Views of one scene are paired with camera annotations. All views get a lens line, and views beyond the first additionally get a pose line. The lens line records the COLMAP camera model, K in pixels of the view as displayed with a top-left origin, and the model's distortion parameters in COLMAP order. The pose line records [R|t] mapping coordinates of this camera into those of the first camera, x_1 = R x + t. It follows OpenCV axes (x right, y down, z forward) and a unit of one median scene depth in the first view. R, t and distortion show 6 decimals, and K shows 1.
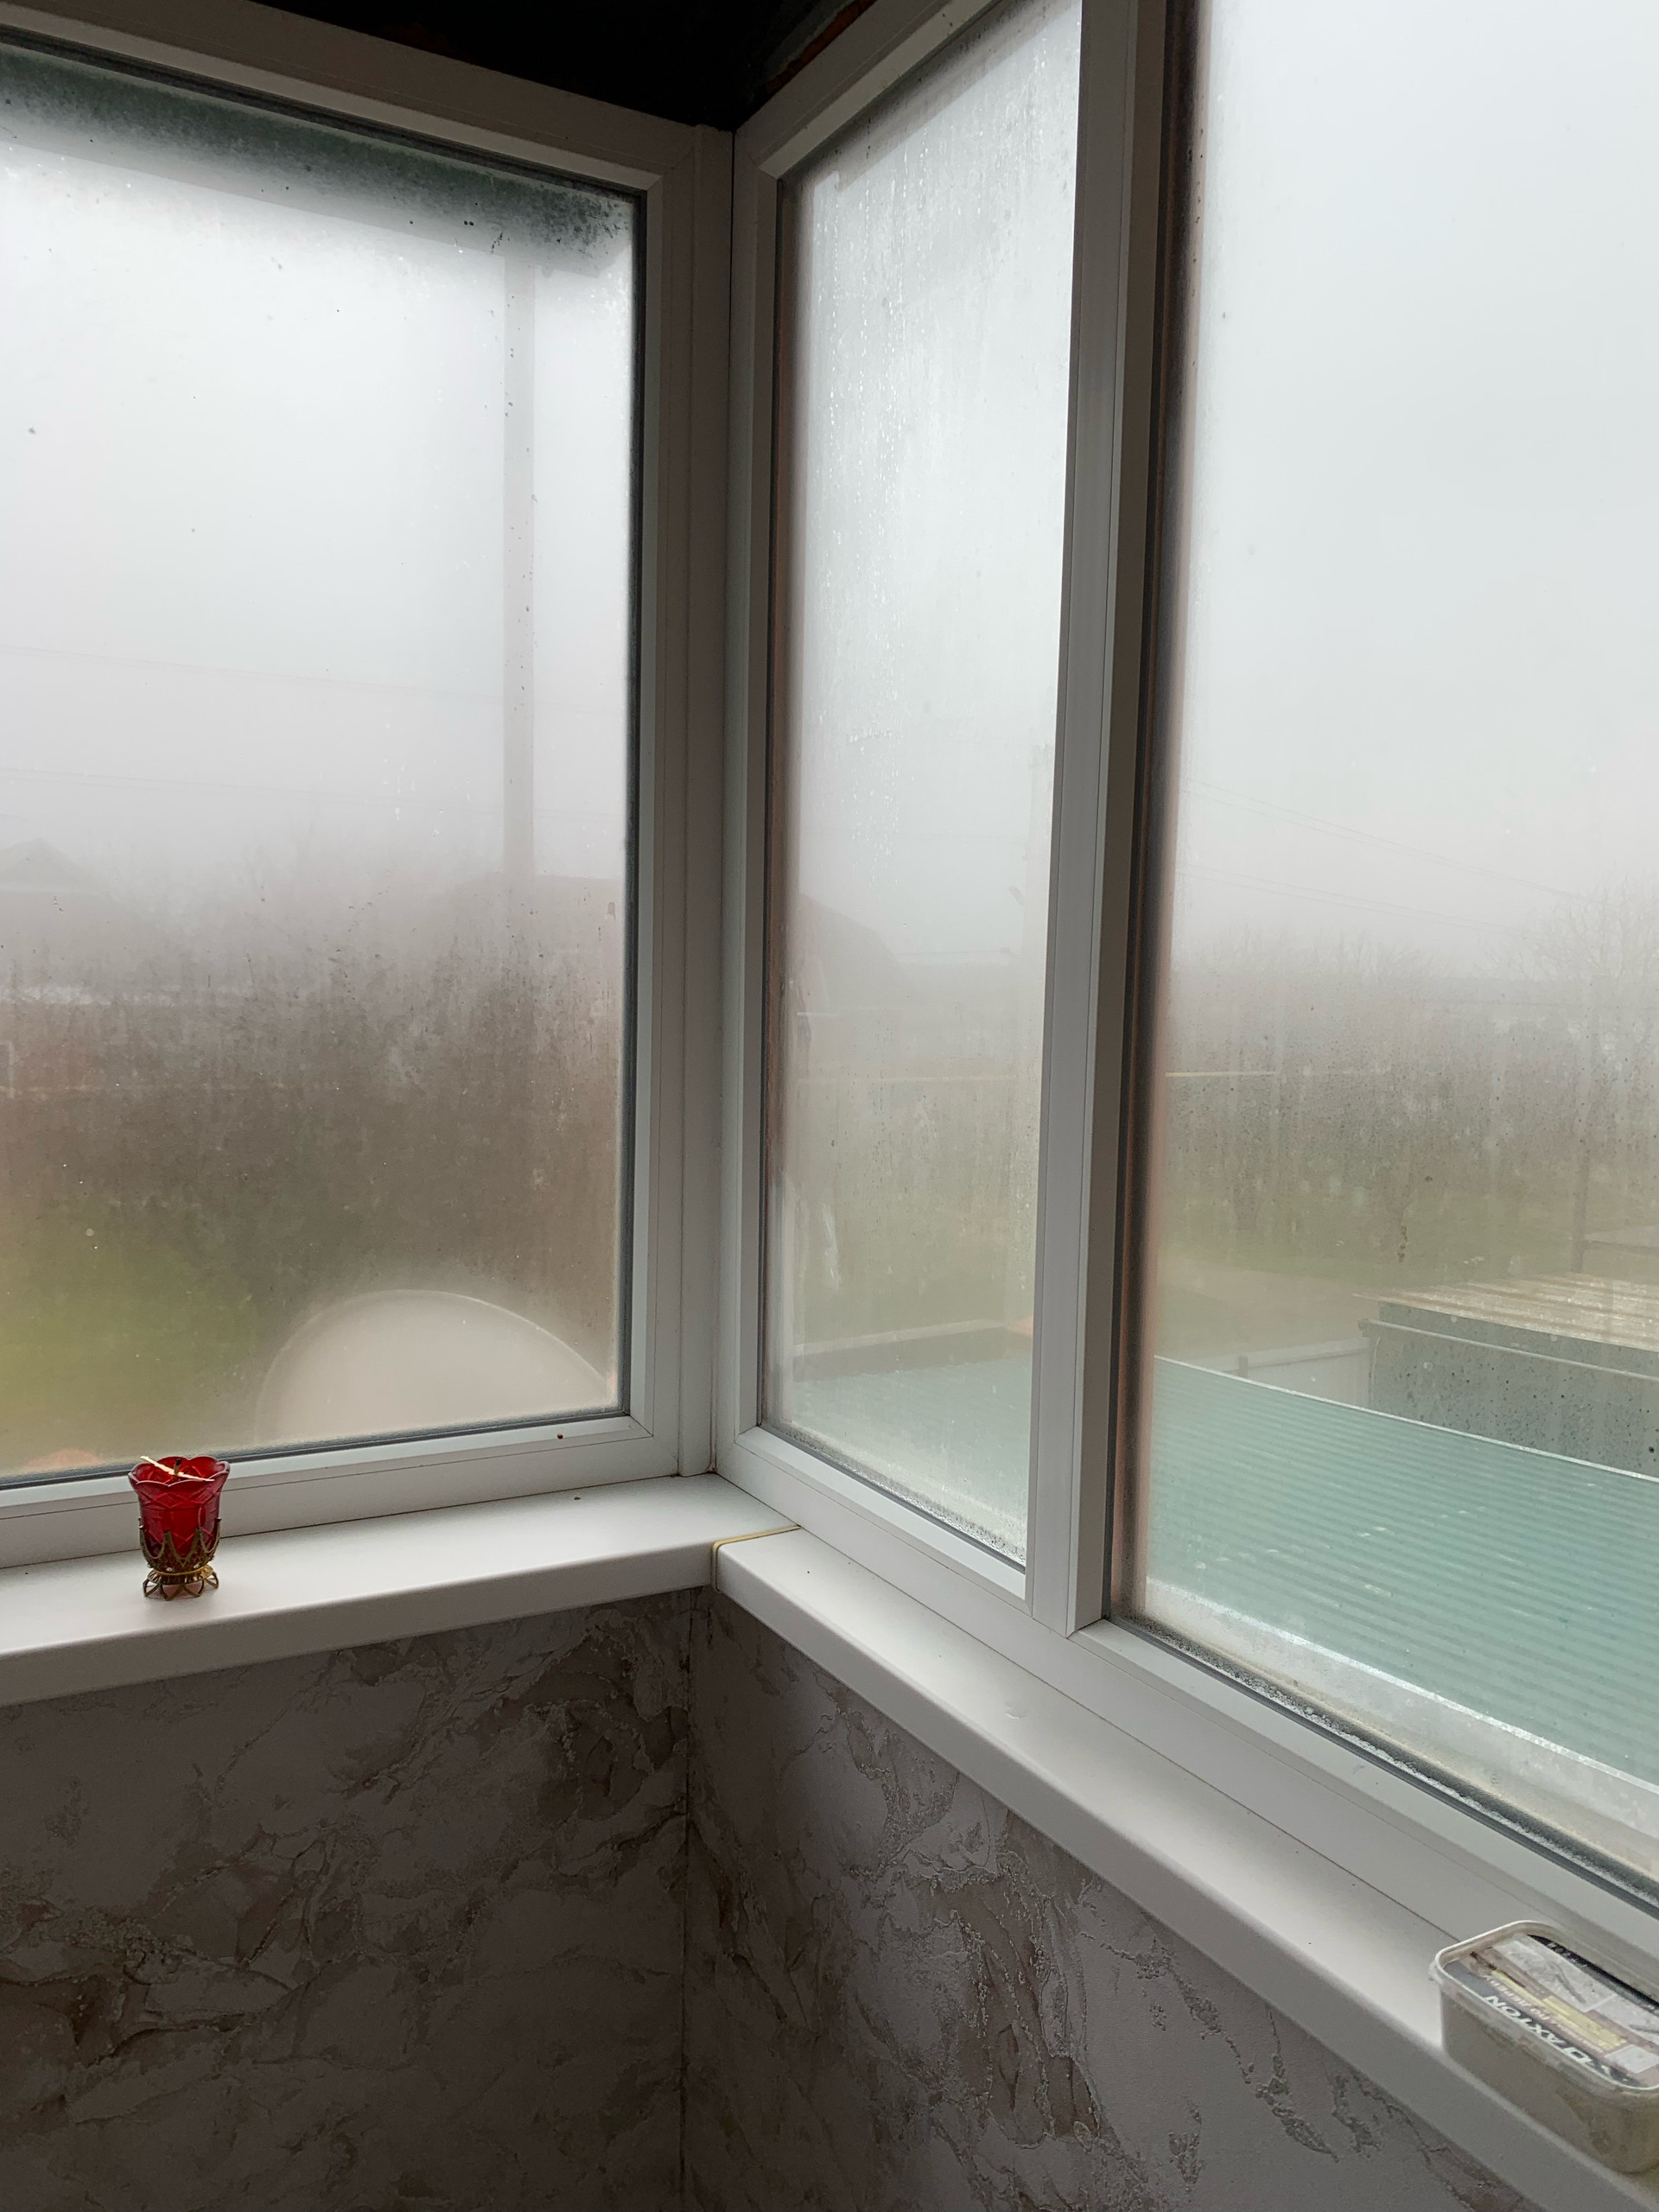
lens RADIAL K [[1719.3, 0, 867.6], [0, 1719.3, 1098.9], [0, 0, 1]] dist [0.068363, -0.060534]
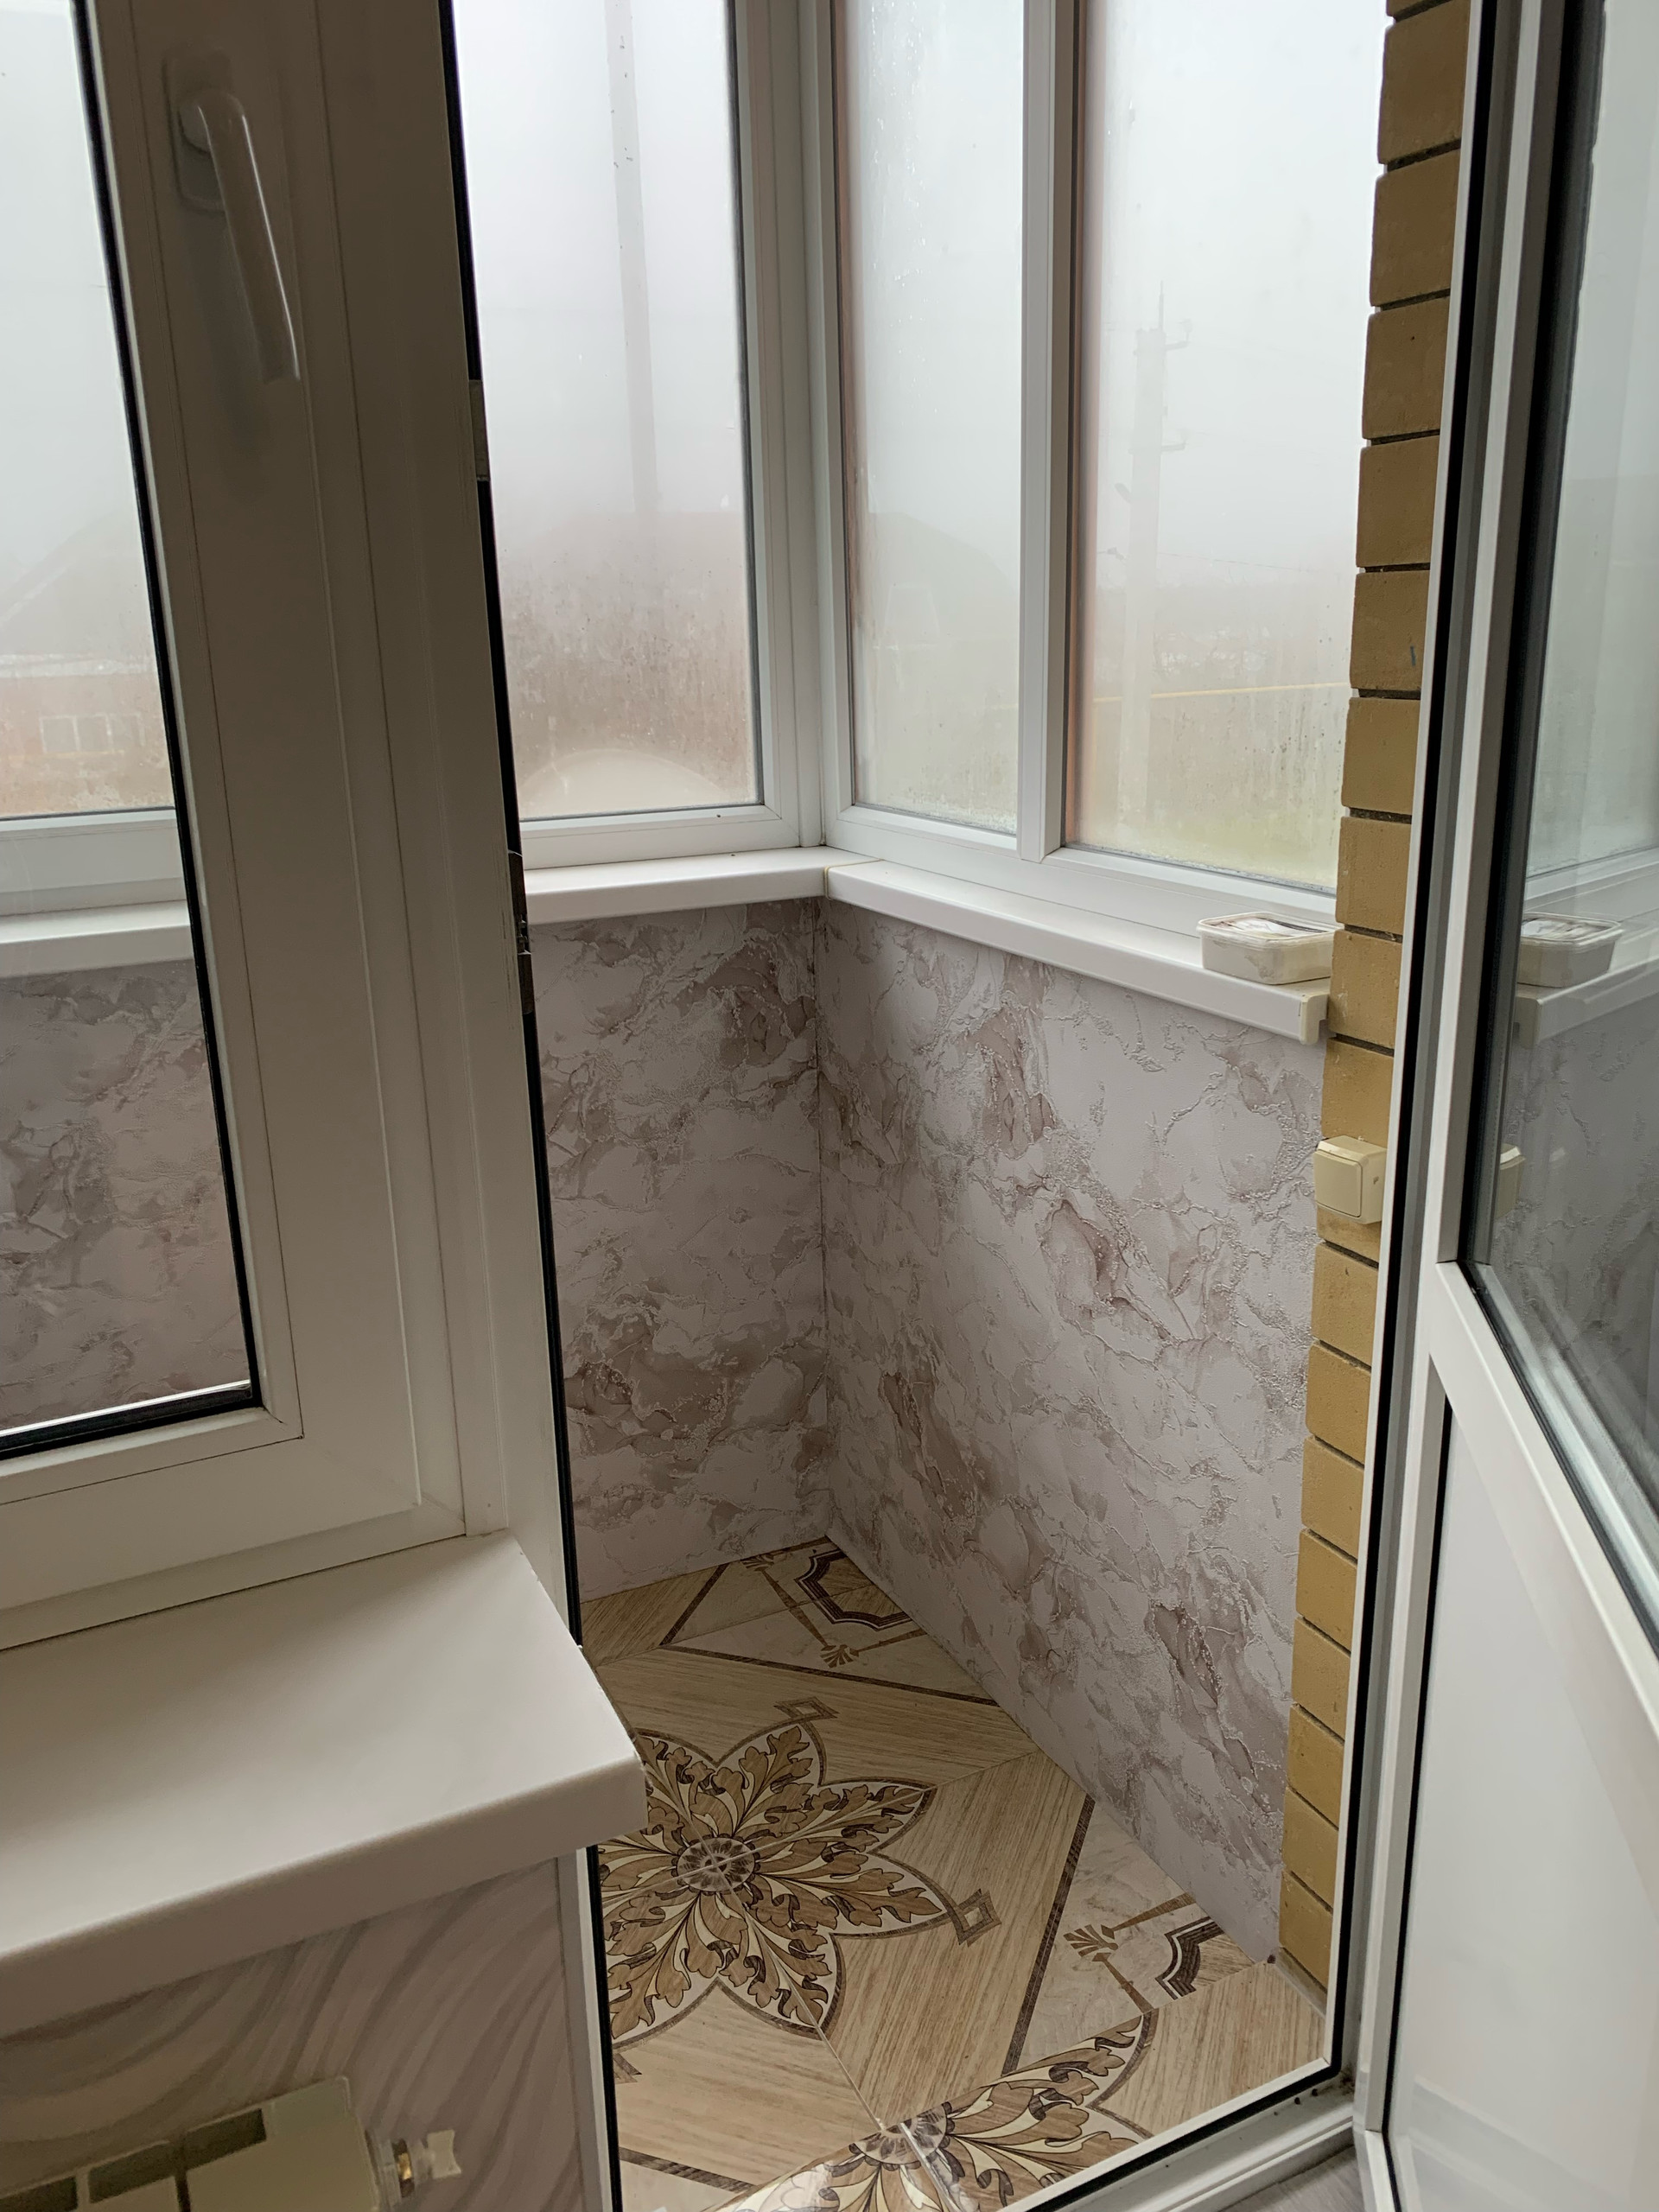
lens RADIAL K [[1719.3, 0, 867.6], [0, 1719.3, 1098.9], [0, 0, 1]] dist [0.068363, -0.060534]
pose [[0.996891, -0.025901, -0.074414, 0.053808], [0.039085, 0.982597, 0.181592, 0.178525], [0.068415, -0.183936, 0.980554, -0.501460]]
